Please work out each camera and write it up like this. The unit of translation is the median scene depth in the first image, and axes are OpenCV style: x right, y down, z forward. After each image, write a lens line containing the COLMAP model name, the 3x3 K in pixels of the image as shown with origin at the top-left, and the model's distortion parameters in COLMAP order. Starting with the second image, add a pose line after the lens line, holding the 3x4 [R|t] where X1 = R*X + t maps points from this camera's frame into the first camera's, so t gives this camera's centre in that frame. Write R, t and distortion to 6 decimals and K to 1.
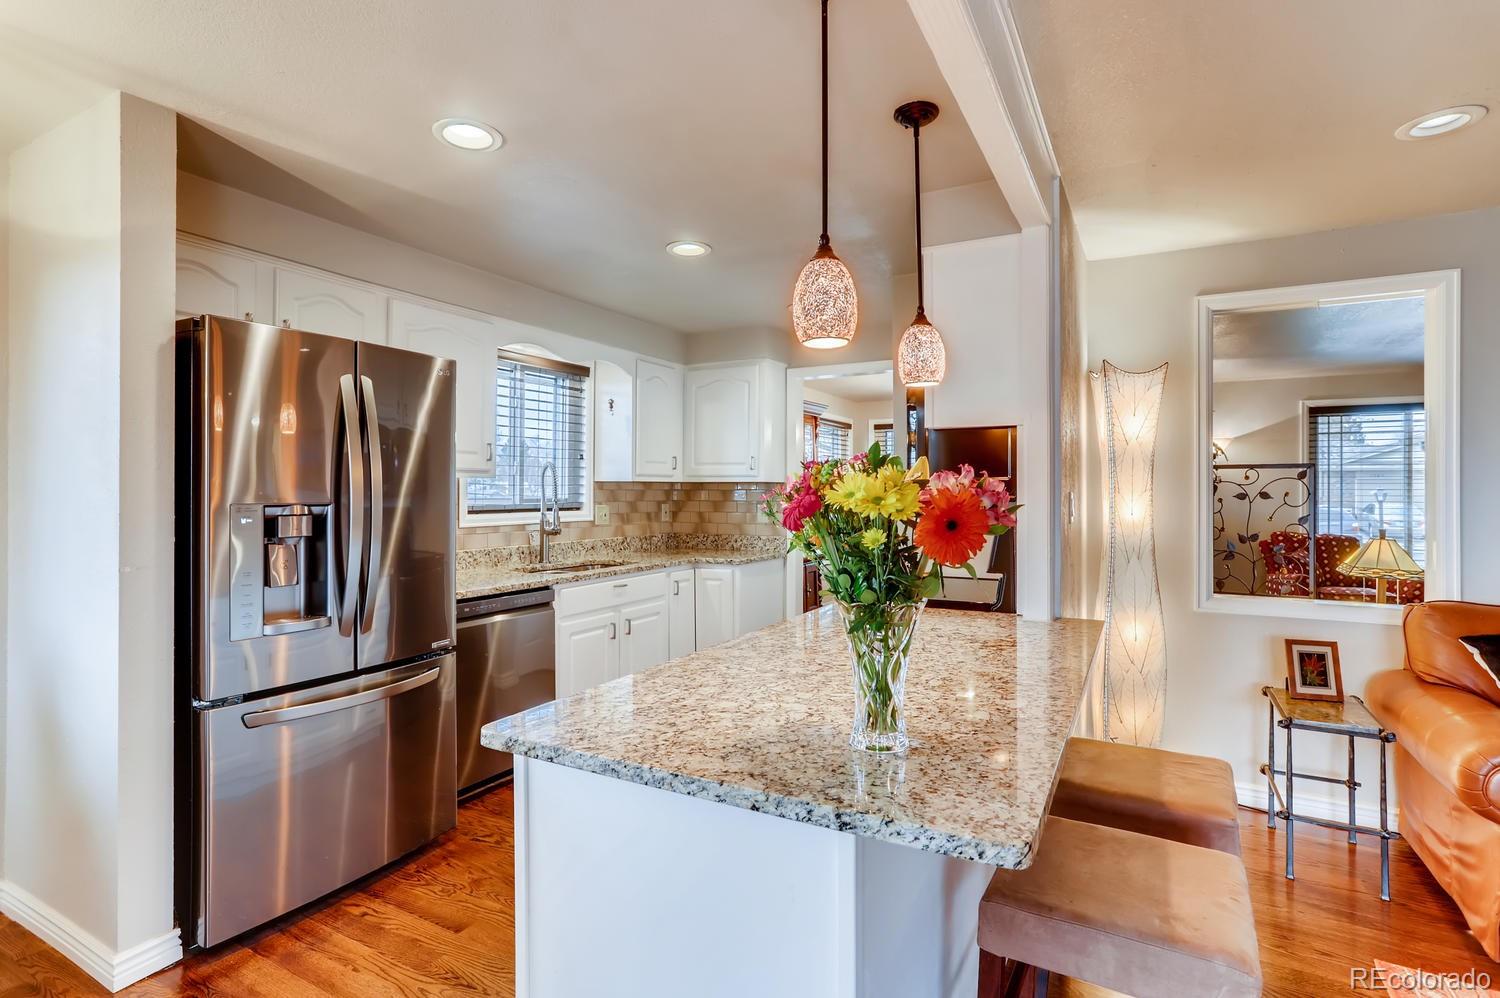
lens RADIAL K [[716.5, 0, 755.7], [0, 716.5, 488.8], [0, 0, 1]] dist [-0.015126, 0.003057]
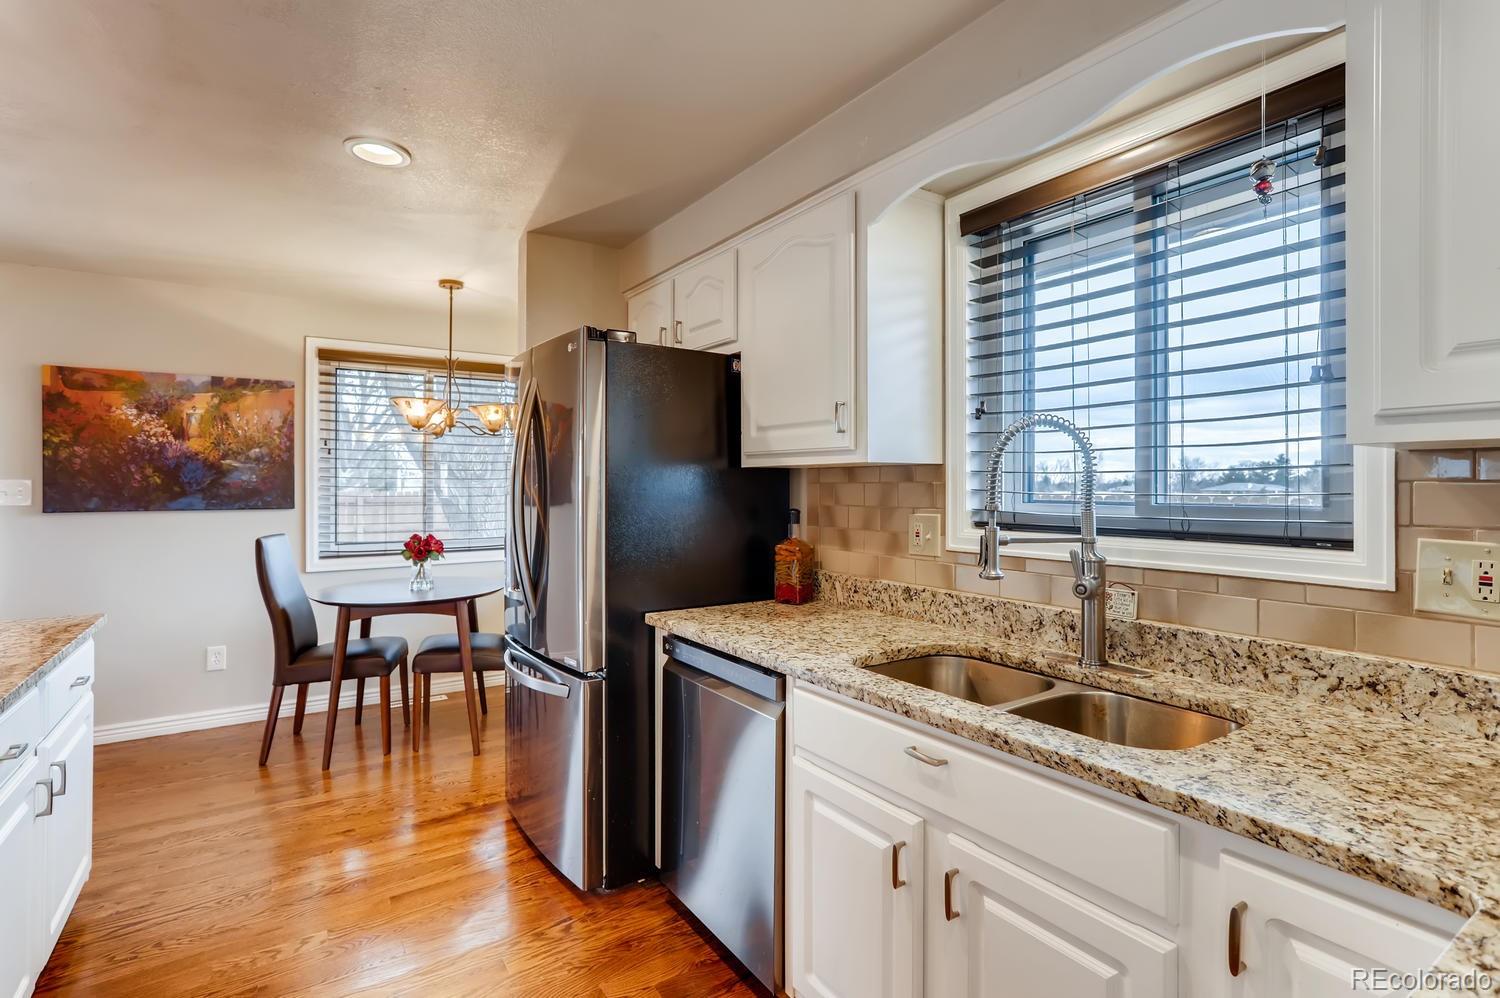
lens RADIAL K [[716.5, 0, 761.7], [0, 716.5, 484.6], [0, 0, 1]] dist [-0.015126, 0.003057]
pose [[-0.455508, -0.008531, -0.890191, 0.051209], [-0.003465, 0.999963, -0.007810, 0.002412], [0.890225, -0.000472, -0.455521, 0.361897]]
